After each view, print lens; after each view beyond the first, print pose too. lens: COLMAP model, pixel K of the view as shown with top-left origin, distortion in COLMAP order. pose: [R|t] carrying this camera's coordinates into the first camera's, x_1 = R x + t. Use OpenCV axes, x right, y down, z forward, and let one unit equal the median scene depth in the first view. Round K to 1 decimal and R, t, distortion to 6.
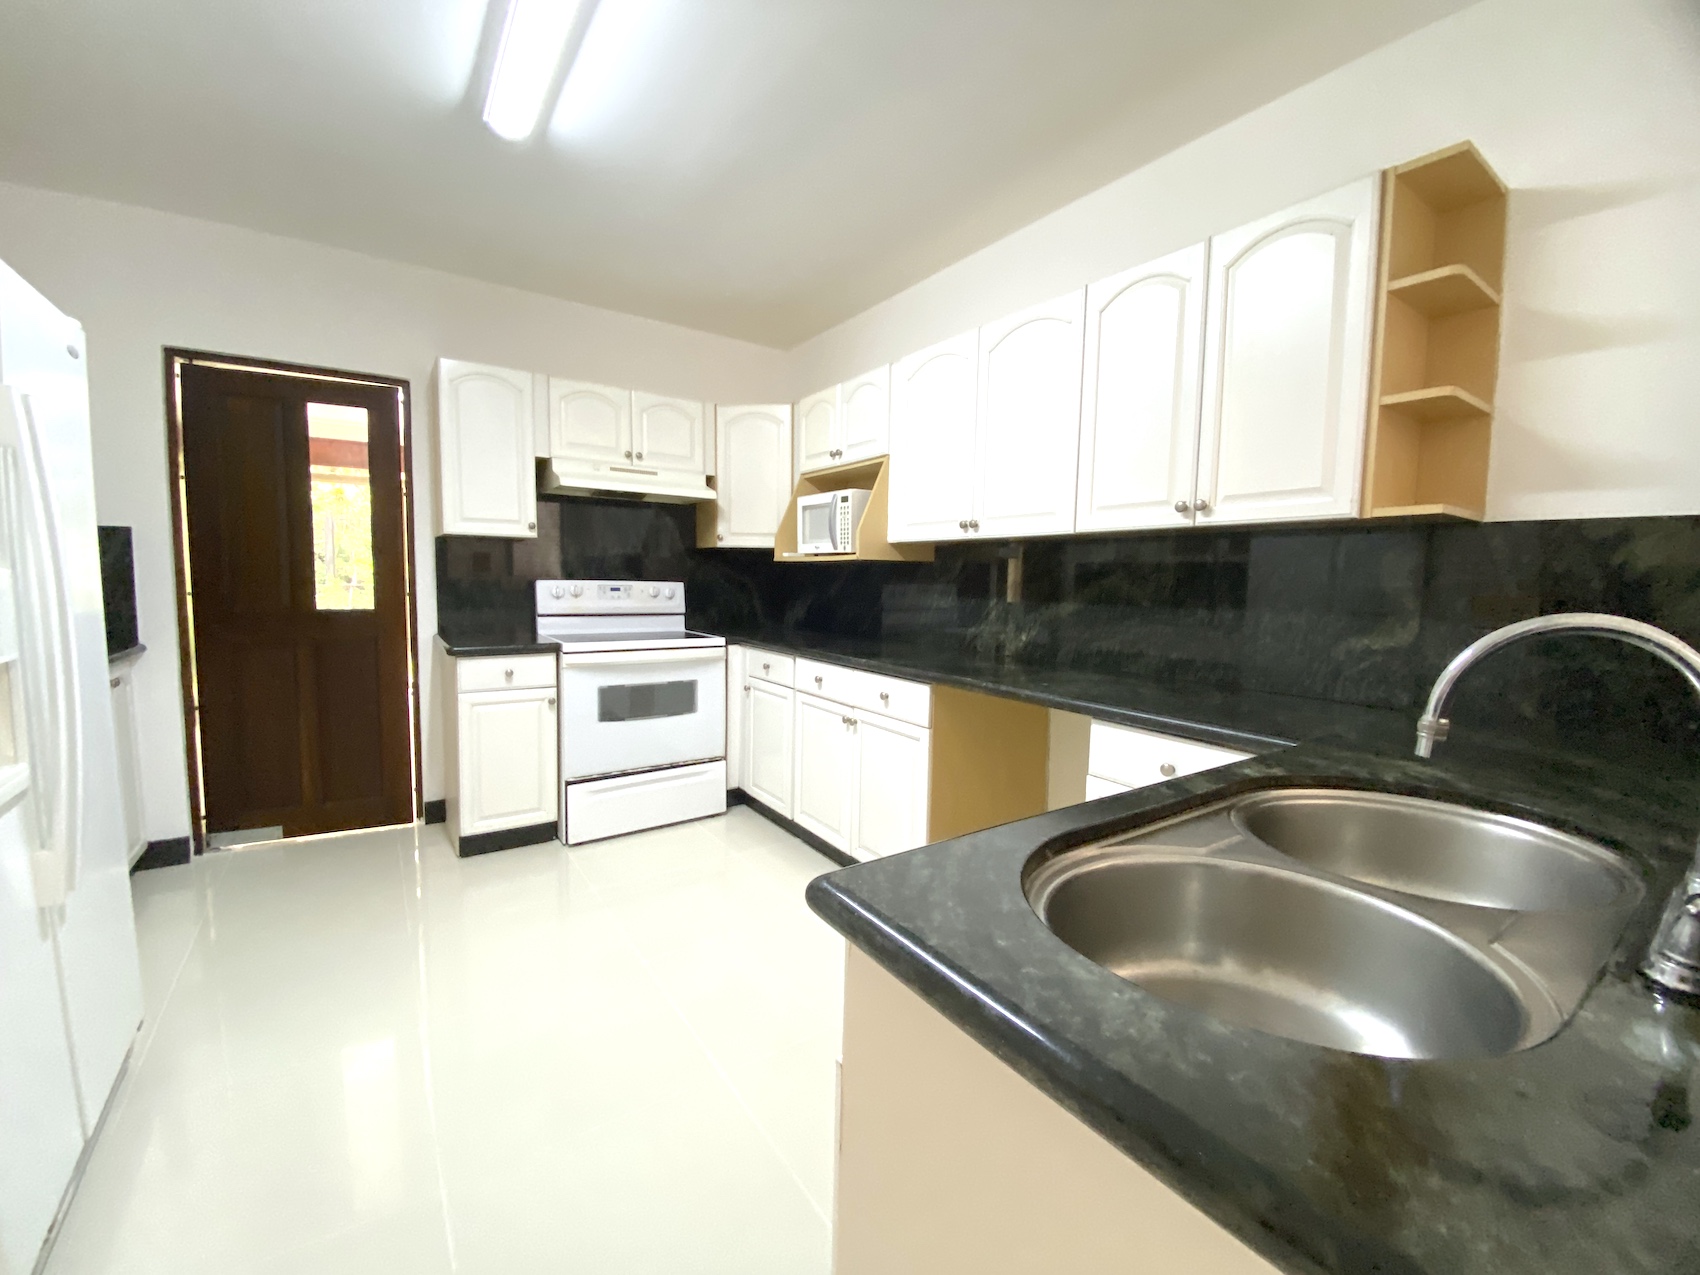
lens RADIAL K [[701.0, 0, 850.1], [0, 701.0, 637.8], [0, 0, 1]] dist [0.017620, -0.002234]
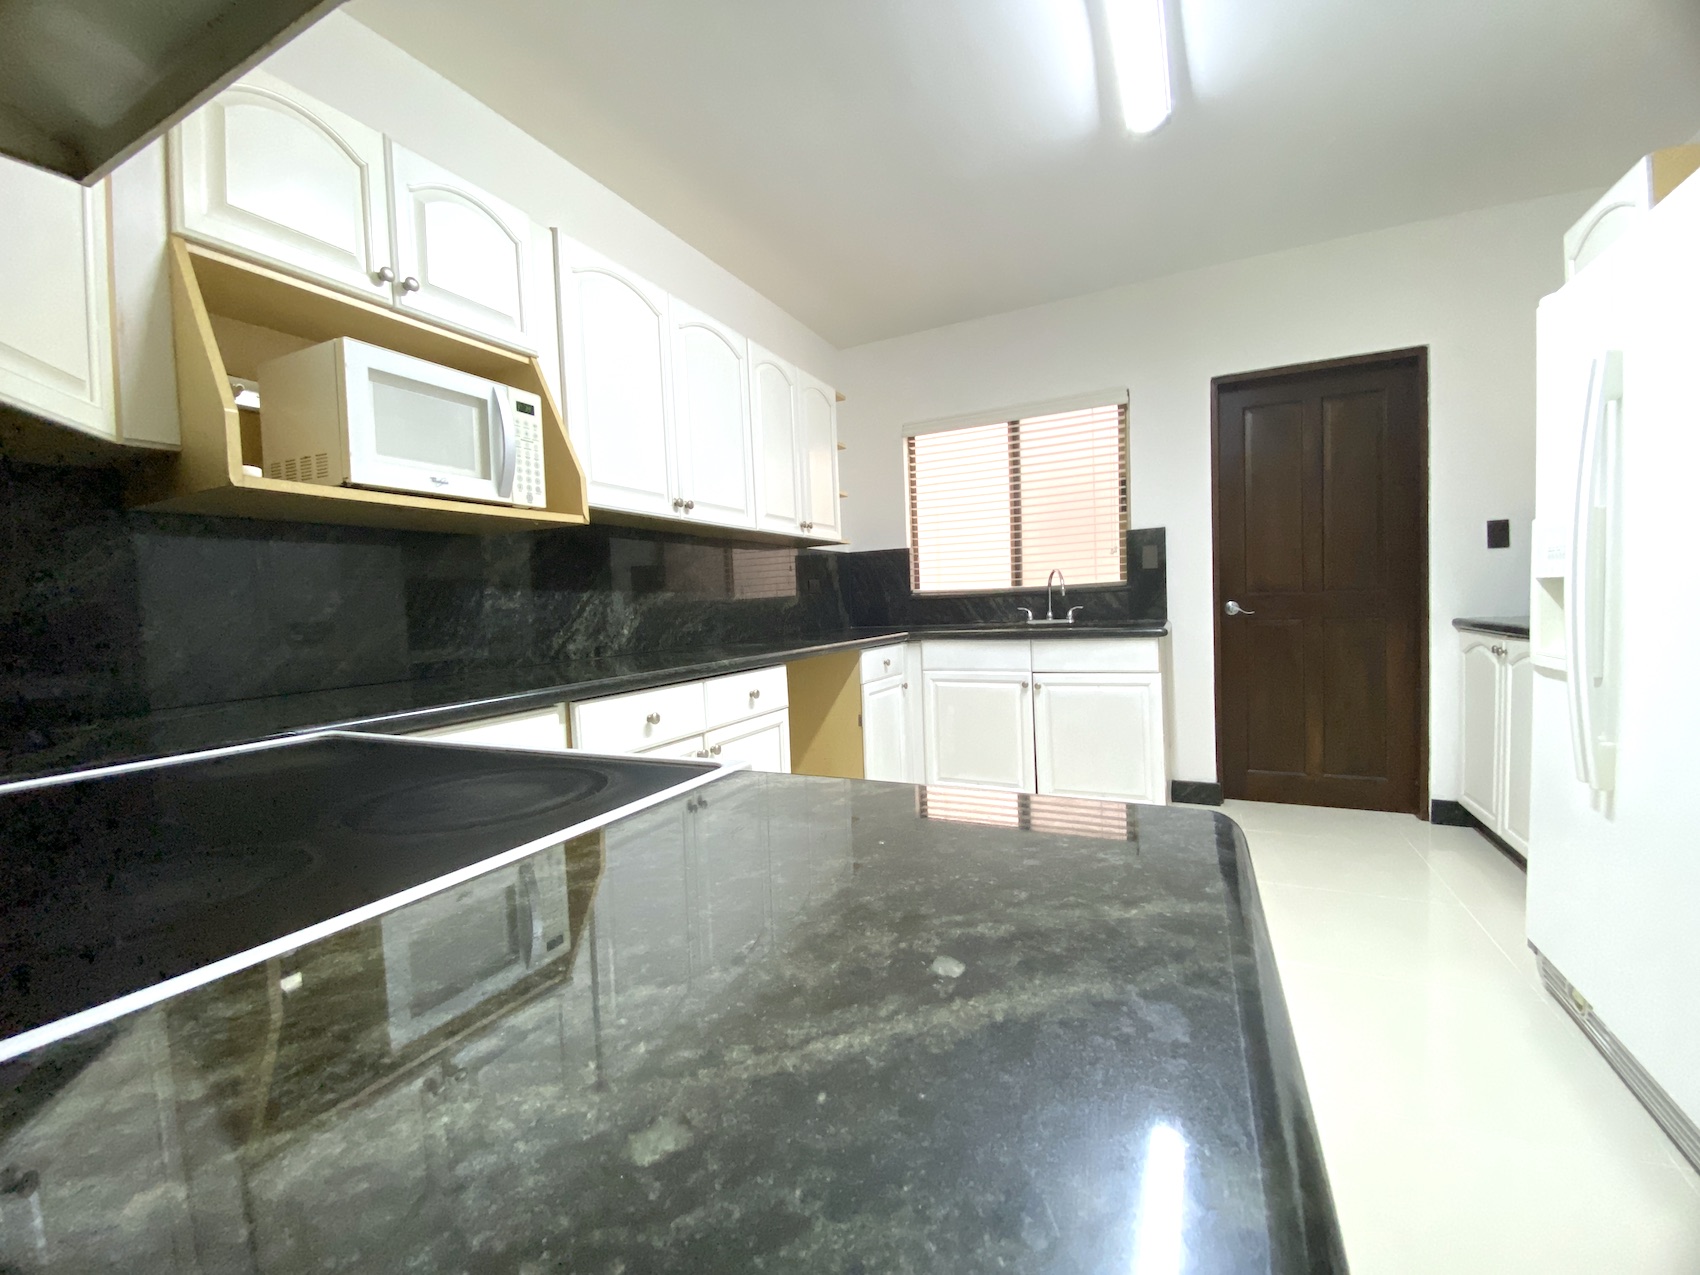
lens RADIAL K [[701.0, 0, 847.5], [0, 701.0, 631.4], [0, 0, 1]] dist [0.017620, -0.002234]
pose [[-0.502460, -0.031181, 0.864038, -0.265173], [0.103344, 0.990019, 0.095824, -0.022548], [-0.858402, 0.137441, -0.494223, 0.465810]]
